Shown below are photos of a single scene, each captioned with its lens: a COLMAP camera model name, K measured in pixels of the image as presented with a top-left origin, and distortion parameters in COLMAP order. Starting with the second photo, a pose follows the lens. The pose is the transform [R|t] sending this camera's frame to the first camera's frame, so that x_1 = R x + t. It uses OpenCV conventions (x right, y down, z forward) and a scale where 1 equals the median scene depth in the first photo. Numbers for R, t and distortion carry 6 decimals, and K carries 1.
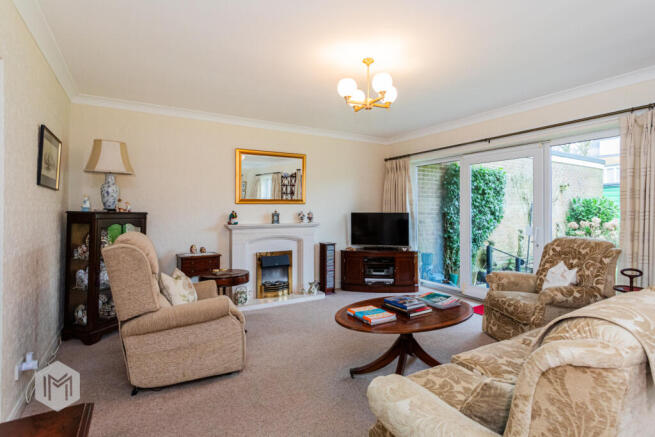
lens RADIAL K [[323.8, 0, 326.2], [0, 323.8, 203.9], [0, 0, 1]] dist [-0.001193, -0.000272]
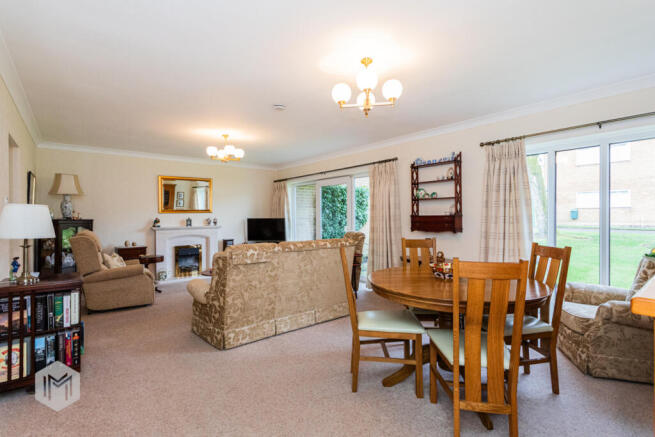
lens RADIAL K [[312.8, 0, 327.5], [0, 312.8, 218.5], [0, 0, 1]] dist [0.000682, 0.000117]
pose [[0.989403, -0.007358, 0.145006, 0.284232], [0.003387, 0.999613, 0.027610, -0.012897], [-0.145153, -0.026827, 0.989045, -0.540256]]
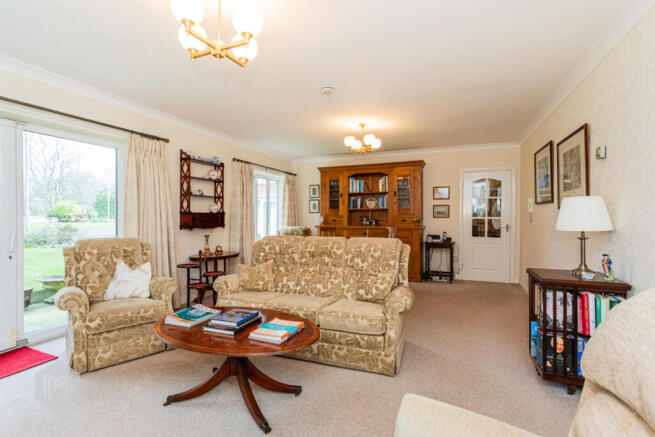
lens RADIAL K [[312.8, 0, 327.5], [0, 312.8, 218.5], [0, 0, 1]] dist [0.000682, 0.000117]
pose [[-0.603206, -0.009310, 0.797531, -0.331189], [-0.018198, 0.999832, -0.002093, 0.022768], [-0.797378, -0.015776, -0.603274, 0.778012]]
